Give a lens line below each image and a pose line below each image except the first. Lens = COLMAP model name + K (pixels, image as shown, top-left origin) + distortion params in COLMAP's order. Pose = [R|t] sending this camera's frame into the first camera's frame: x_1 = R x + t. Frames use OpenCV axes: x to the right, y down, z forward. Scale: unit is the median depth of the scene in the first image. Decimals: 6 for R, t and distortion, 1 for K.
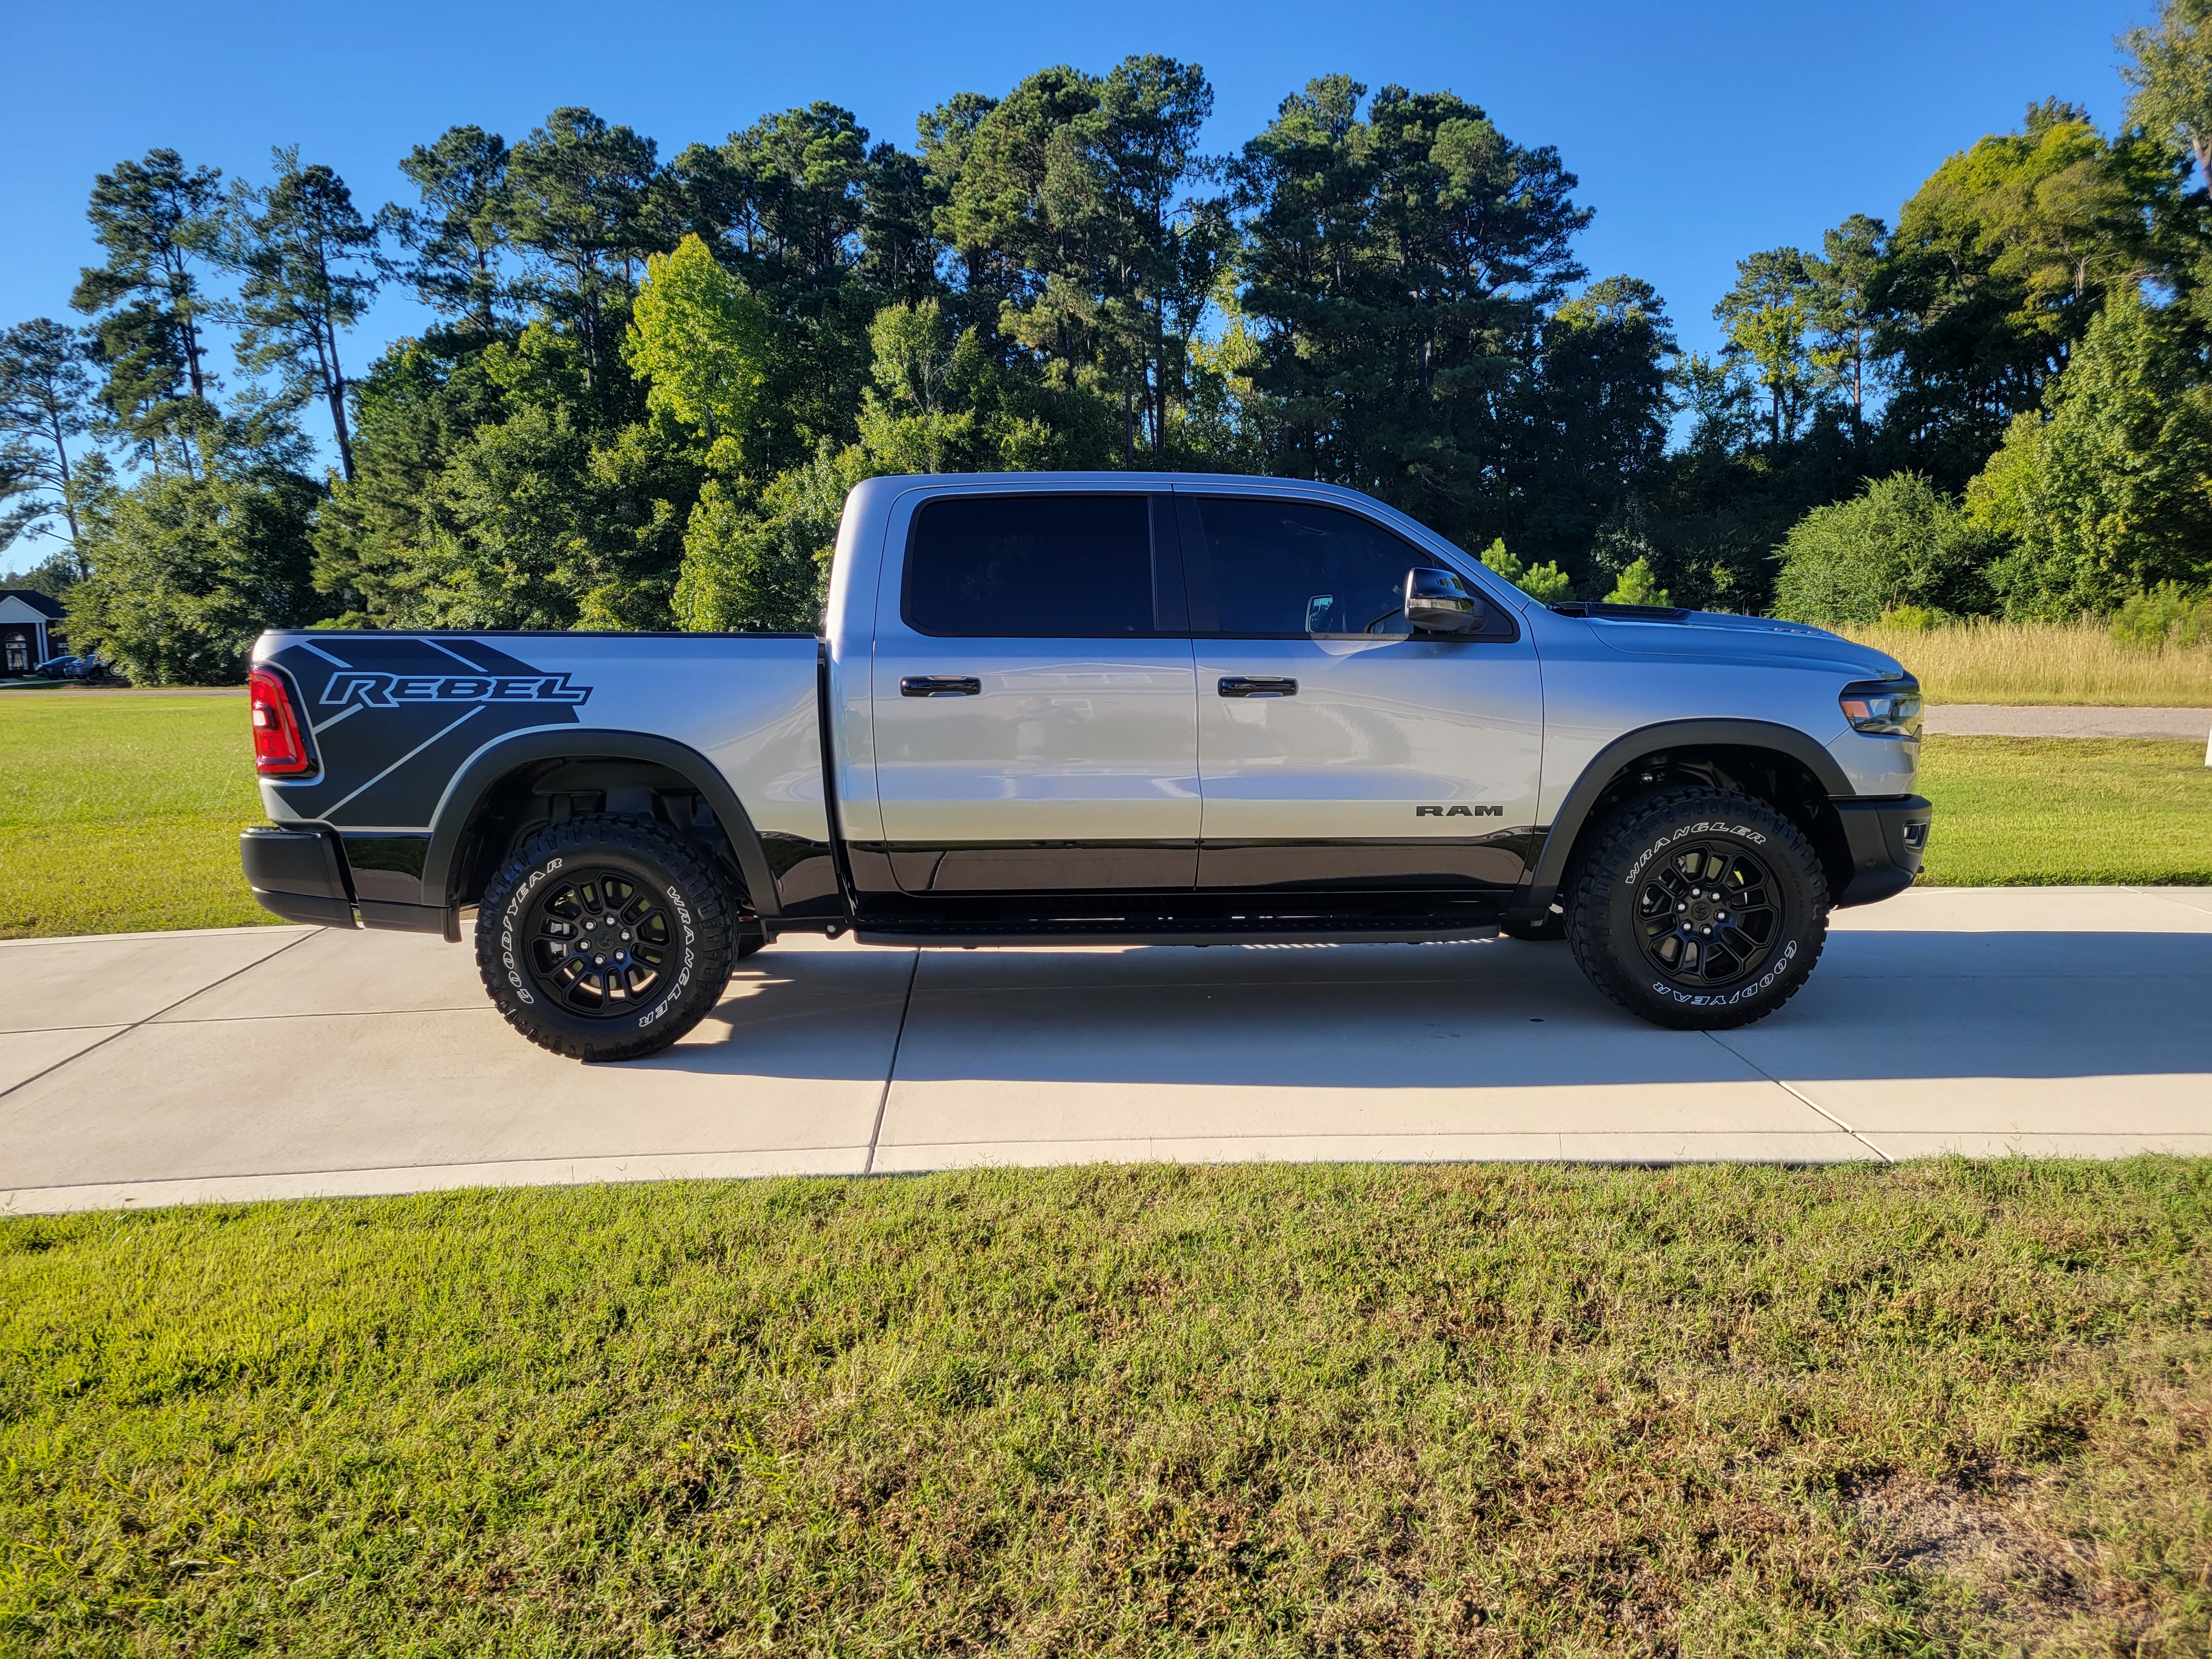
lens RADIAL K [[1655.6, 0, 1101.6], [0, 1655.6, 836.3], [0, 0, 1]] dist [0.064081, -0.055696]
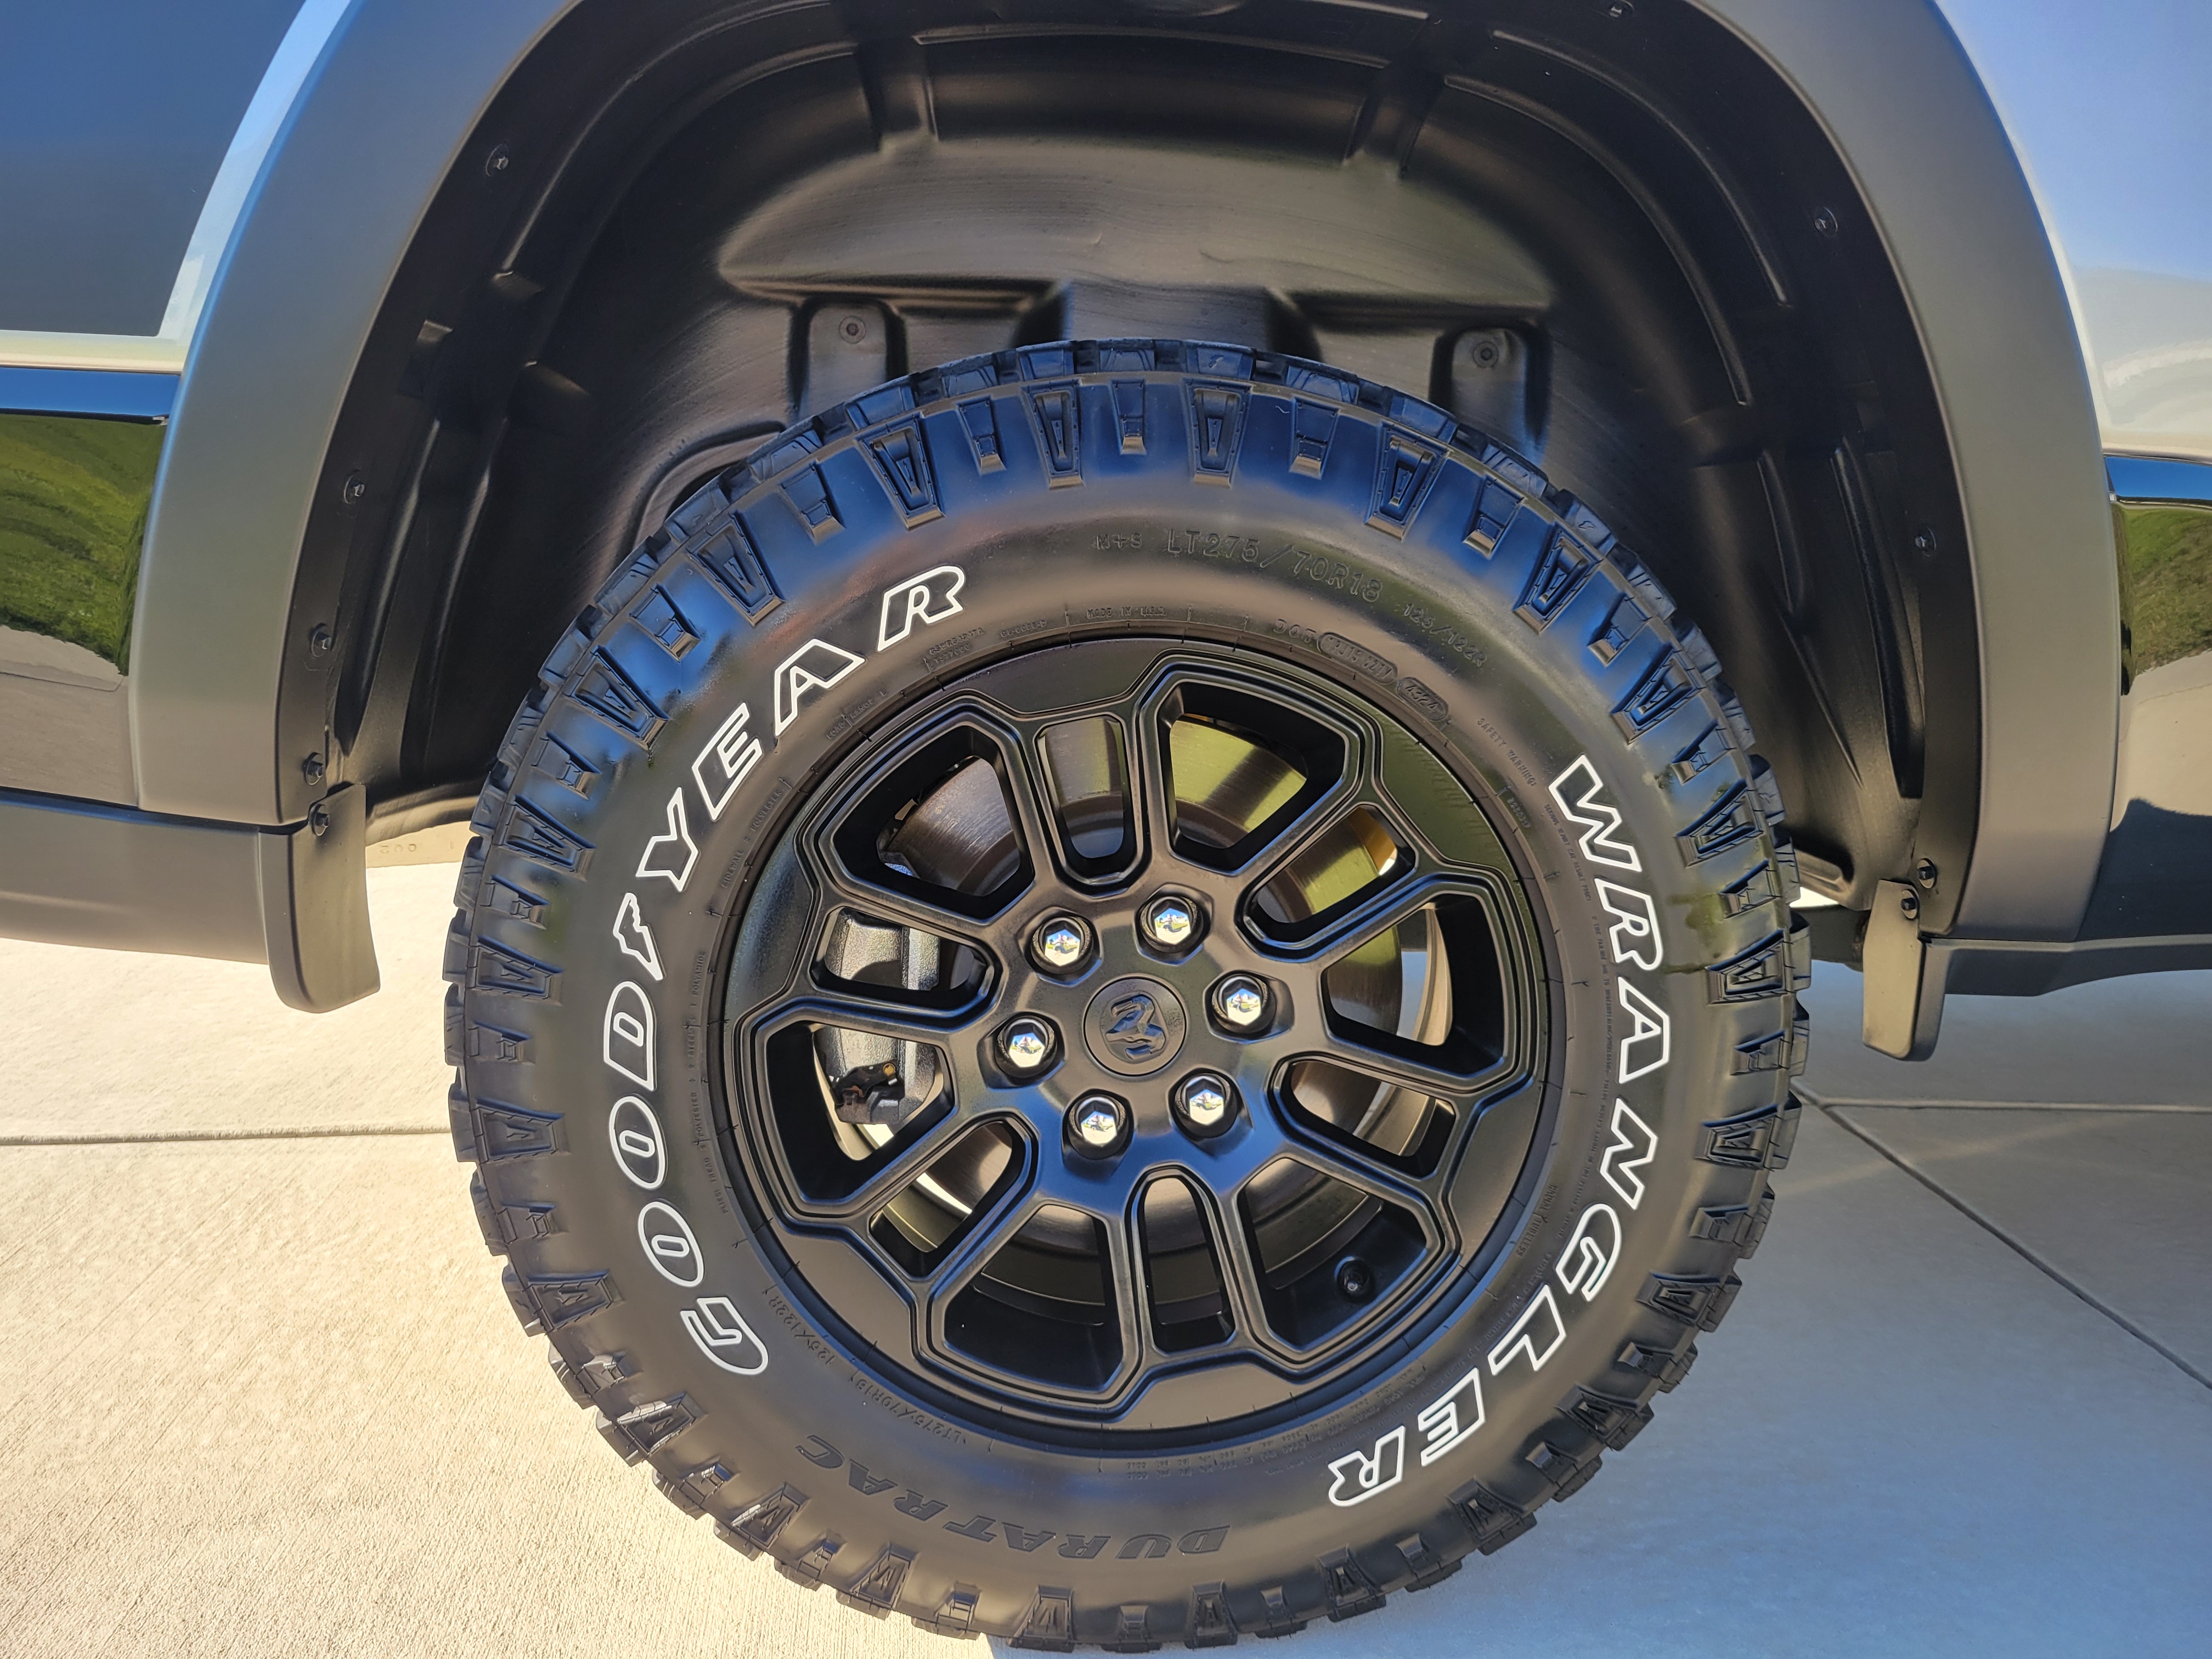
lens RADIAL K [[1647.3, 0, 1115.2], [0, 1647.3, 820.2], [0, 0, 1]] dist [0.068082, -0.057005]
pose [[0.998855, 0.033881, 0.033764, -0.040985], [-0.036104, 0.997061, 0.067568, 0.003502], [-0.031376, -0.068710, 0.997143, 0.108529]]
